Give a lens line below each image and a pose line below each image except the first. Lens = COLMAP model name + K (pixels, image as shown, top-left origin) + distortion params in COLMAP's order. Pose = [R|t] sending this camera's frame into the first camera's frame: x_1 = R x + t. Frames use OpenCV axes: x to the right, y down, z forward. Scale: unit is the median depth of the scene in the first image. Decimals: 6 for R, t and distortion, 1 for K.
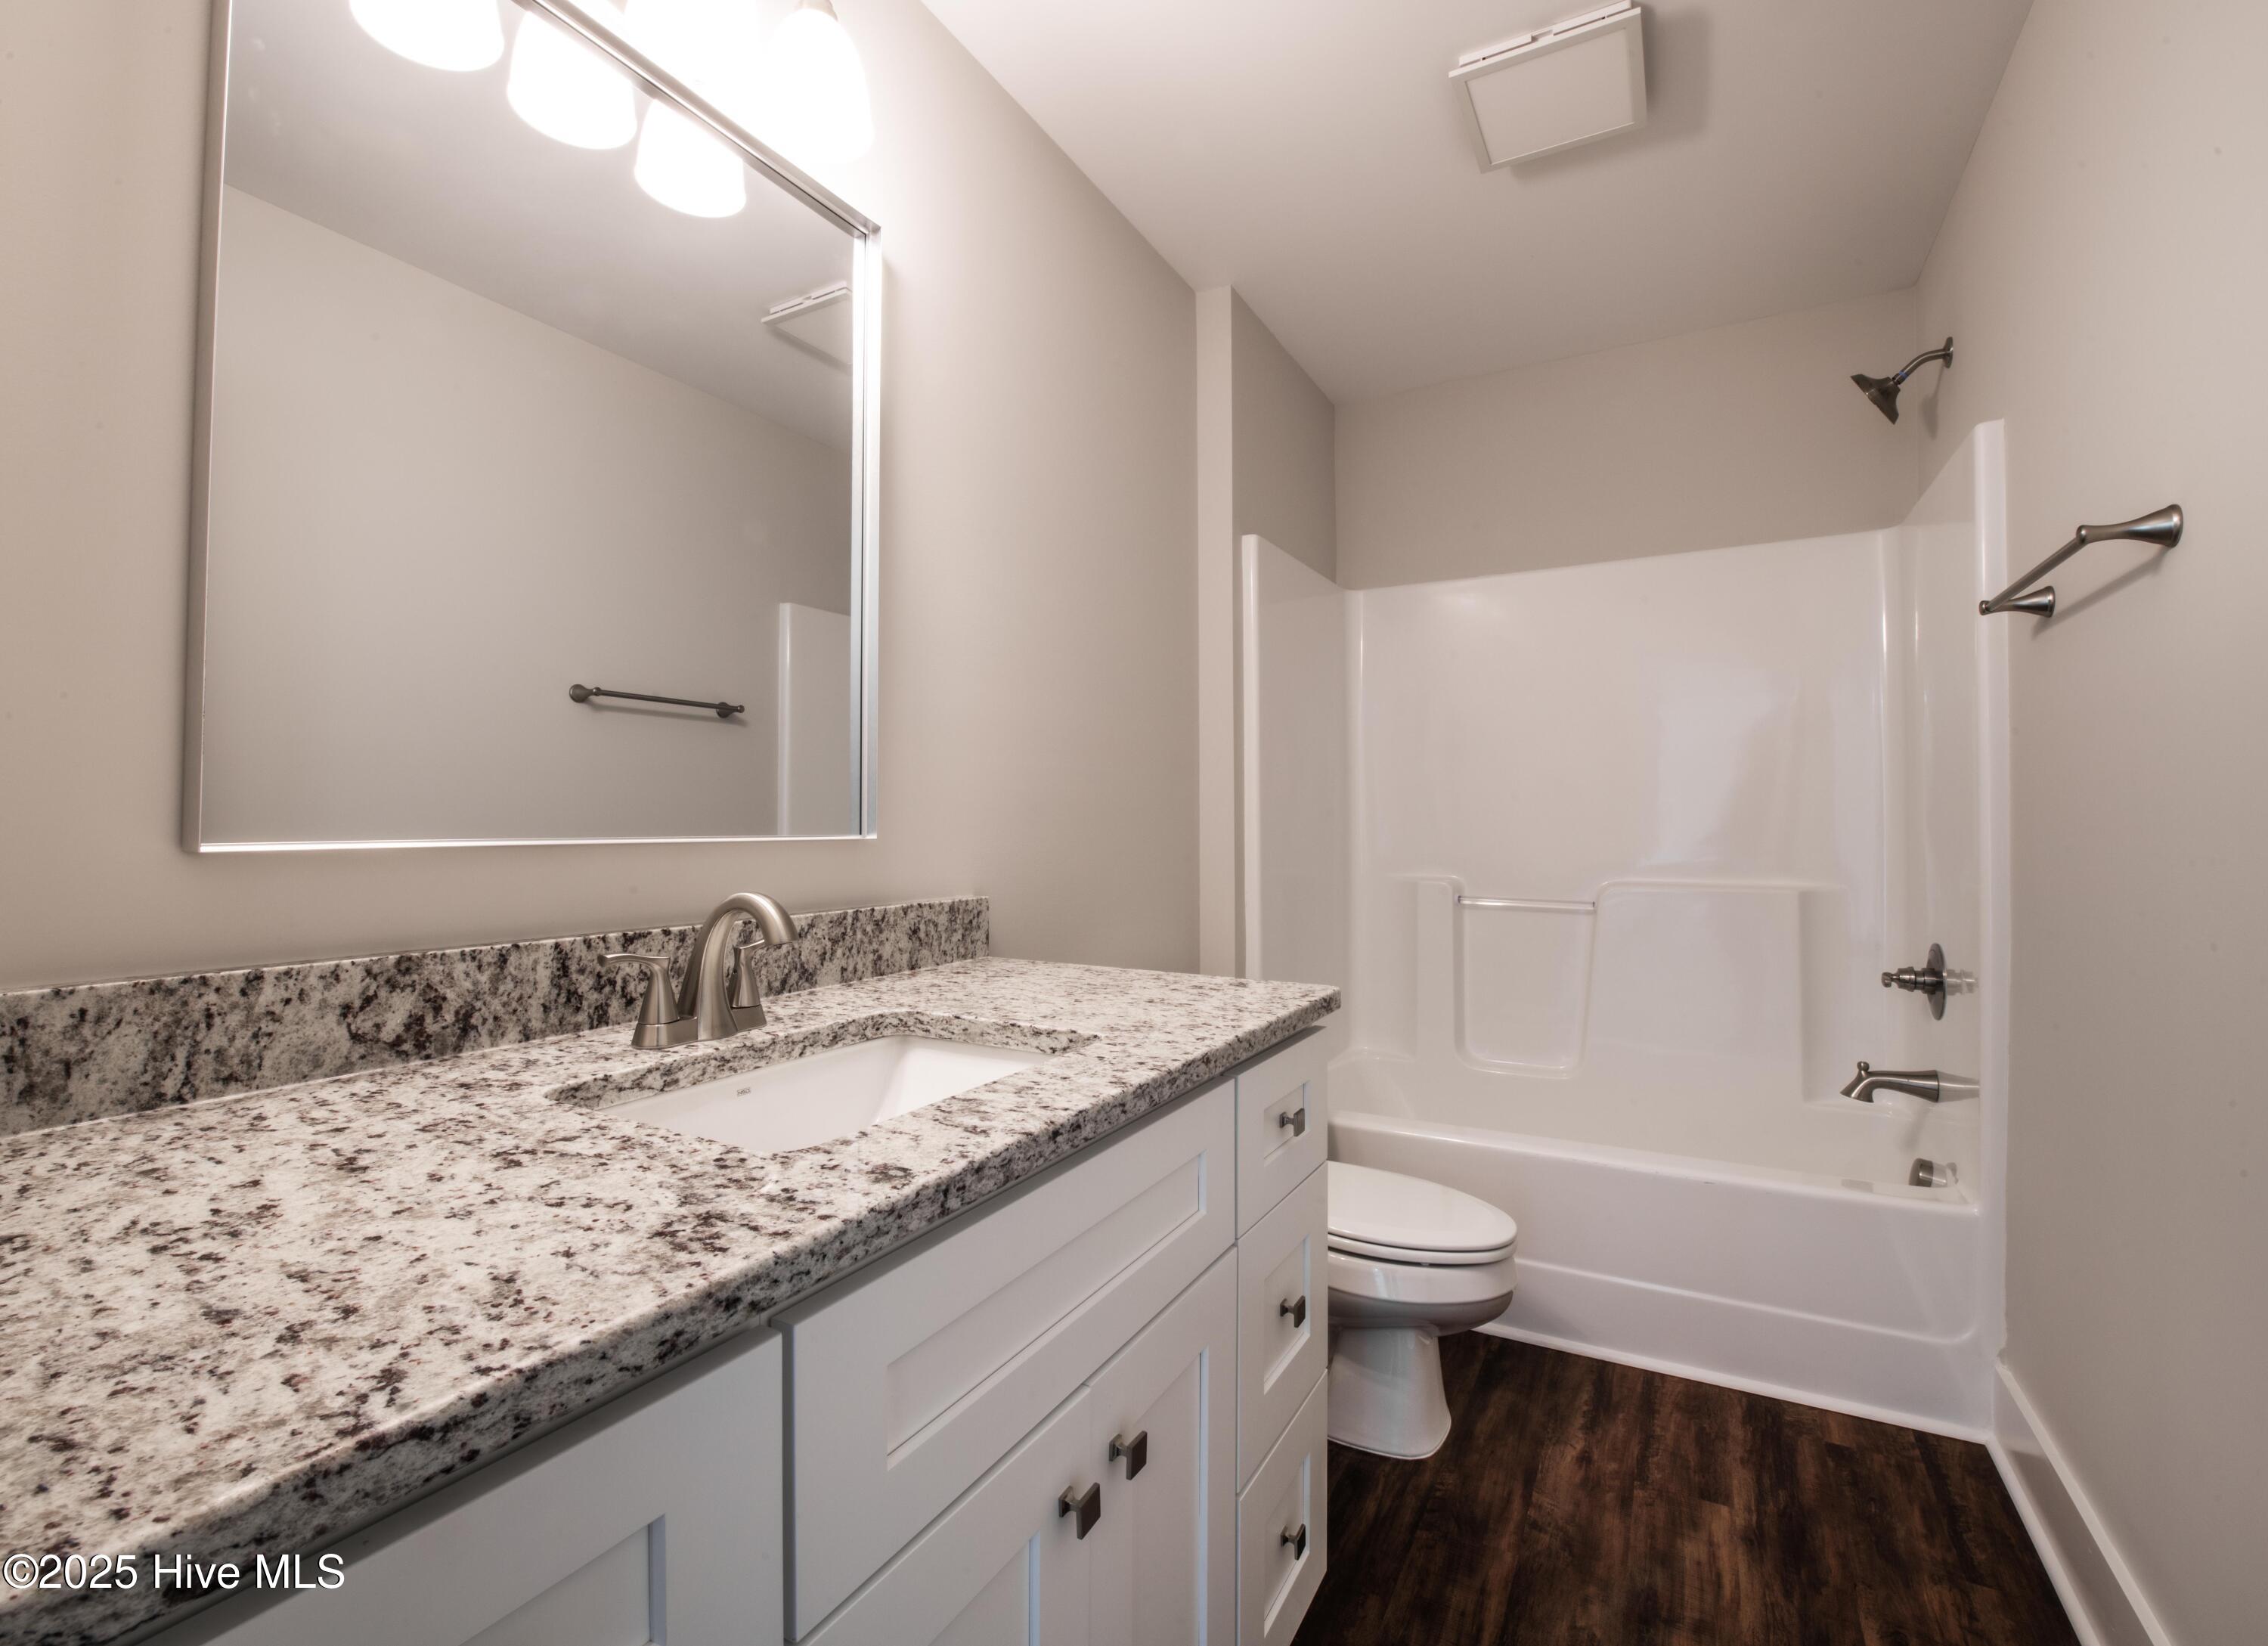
lens RADIAL K [[1033.0, 0, 1136.6], [0, 1033.0, 815.8], [0, 0, 1]] dist [-0.004987, -0.000514]
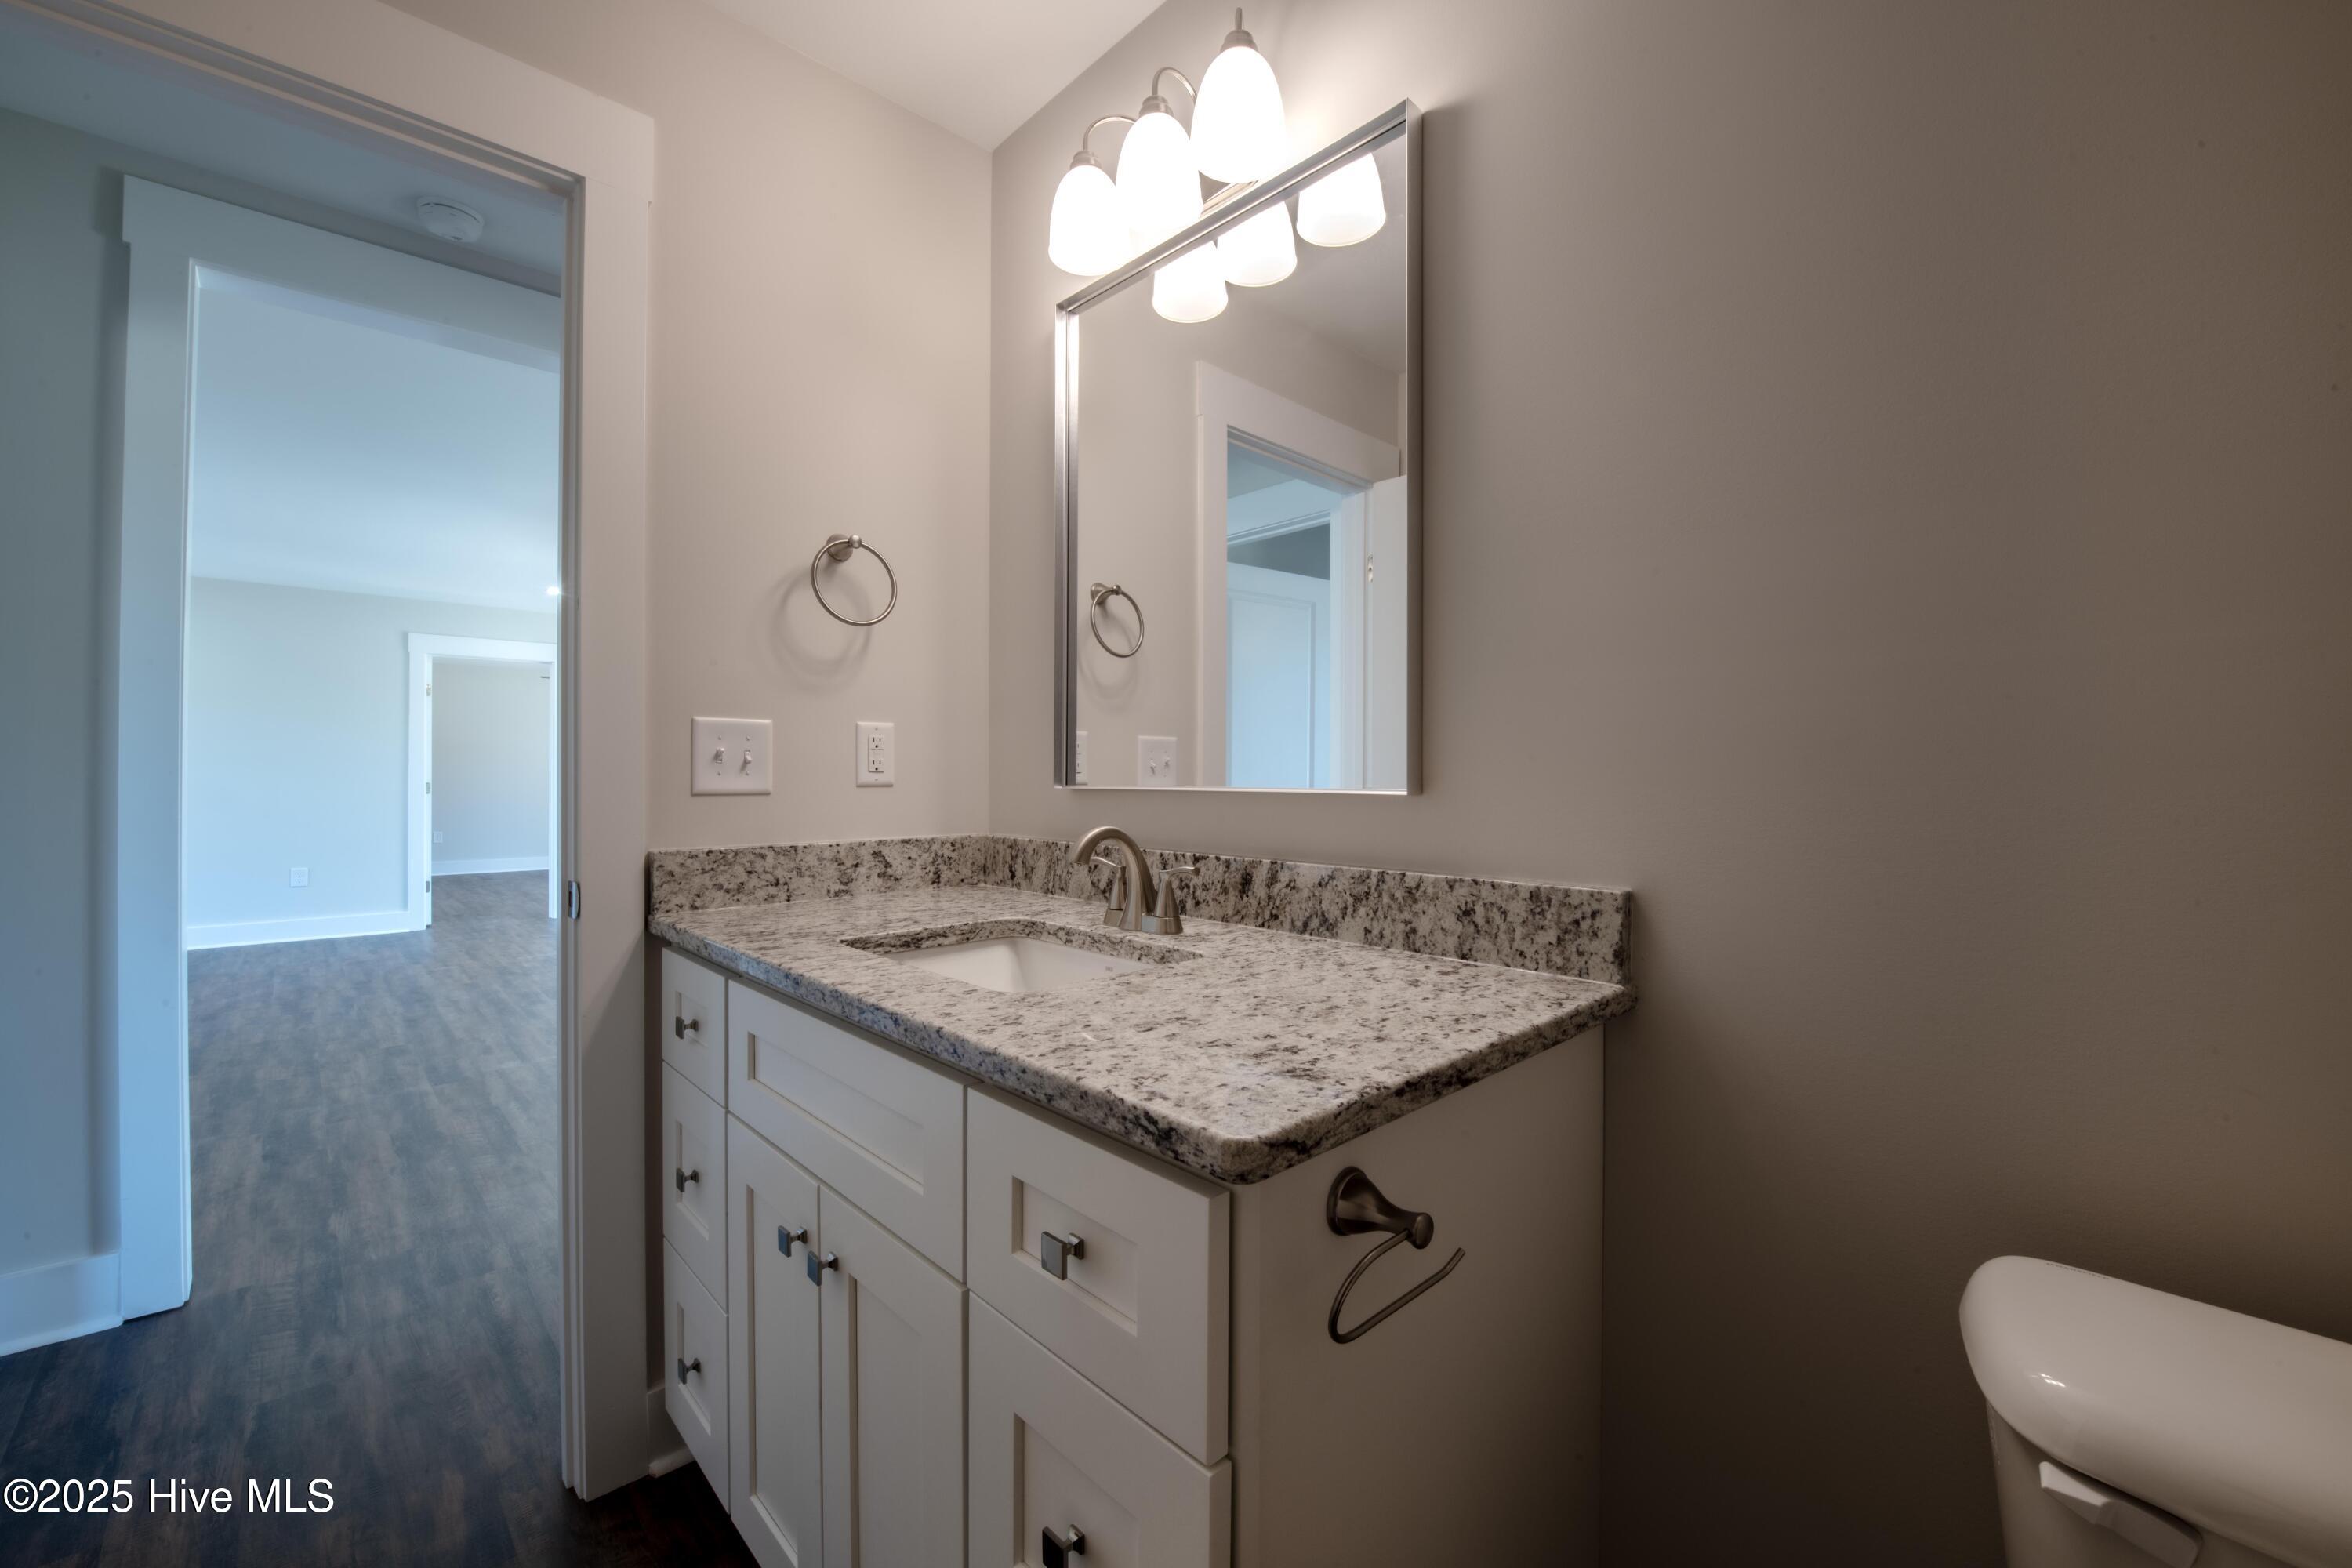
lens RADIAL K [[949.5, 0, 1179.1], [0, 949.5, 781.5], [0, 0, 1]] dist [-0.015298, -0.000721]
pose [[-0.308372, 0.003193, -0.951261, 0.609576], [0.003886, 0.999990, 0.002097, 0.008725], [0.951258, -0.003050, -0.308381, 1.119644]]
